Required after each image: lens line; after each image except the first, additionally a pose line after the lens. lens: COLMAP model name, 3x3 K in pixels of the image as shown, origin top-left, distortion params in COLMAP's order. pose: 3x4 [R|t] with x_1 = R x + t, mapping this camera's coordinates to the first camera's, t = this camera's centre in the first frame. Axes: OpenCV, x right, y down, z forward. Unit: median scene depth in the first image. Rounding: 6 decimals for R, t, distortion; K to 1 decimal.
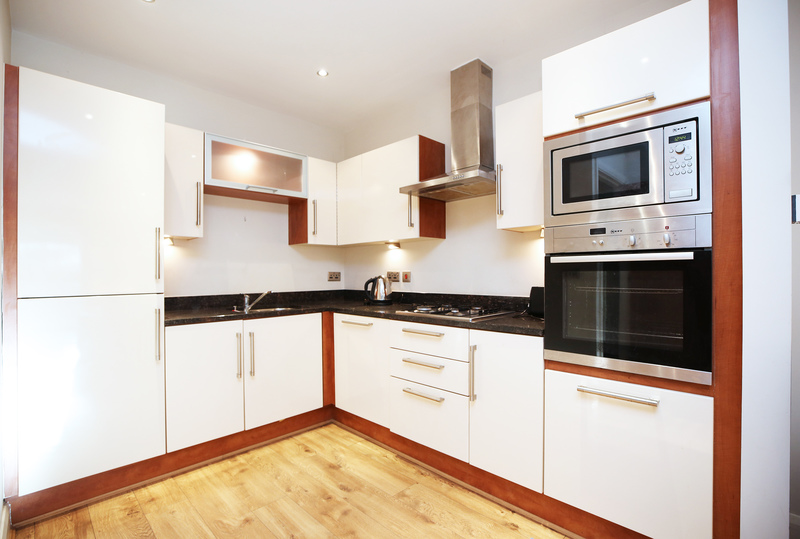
lens RADIAL K [[379.9, 0, 401.2], [0, 379.9, 268.6], [0, 0, 1]] dist [-0.025930, -0.000279]
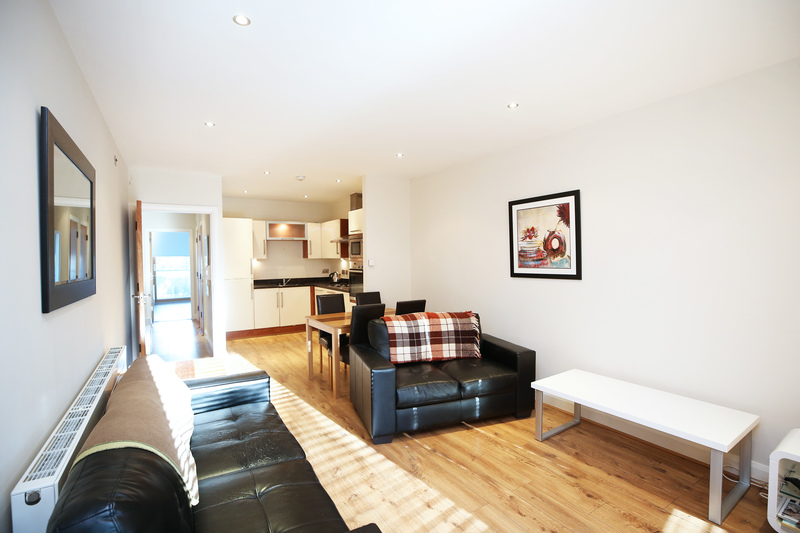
lens RADIAL K [[372.2, 0, 406.3], [0, 372.2, 266.6], [0, 0, 1]] dist [-0.011123, 0.003020]
pose [[0.976524, 0.002276, -0.215395, 0.979888], [0.005936, 0.999280, 0.037473, -0.109639], [0.215325, -0.037872, 0.975808, -1.336737]]
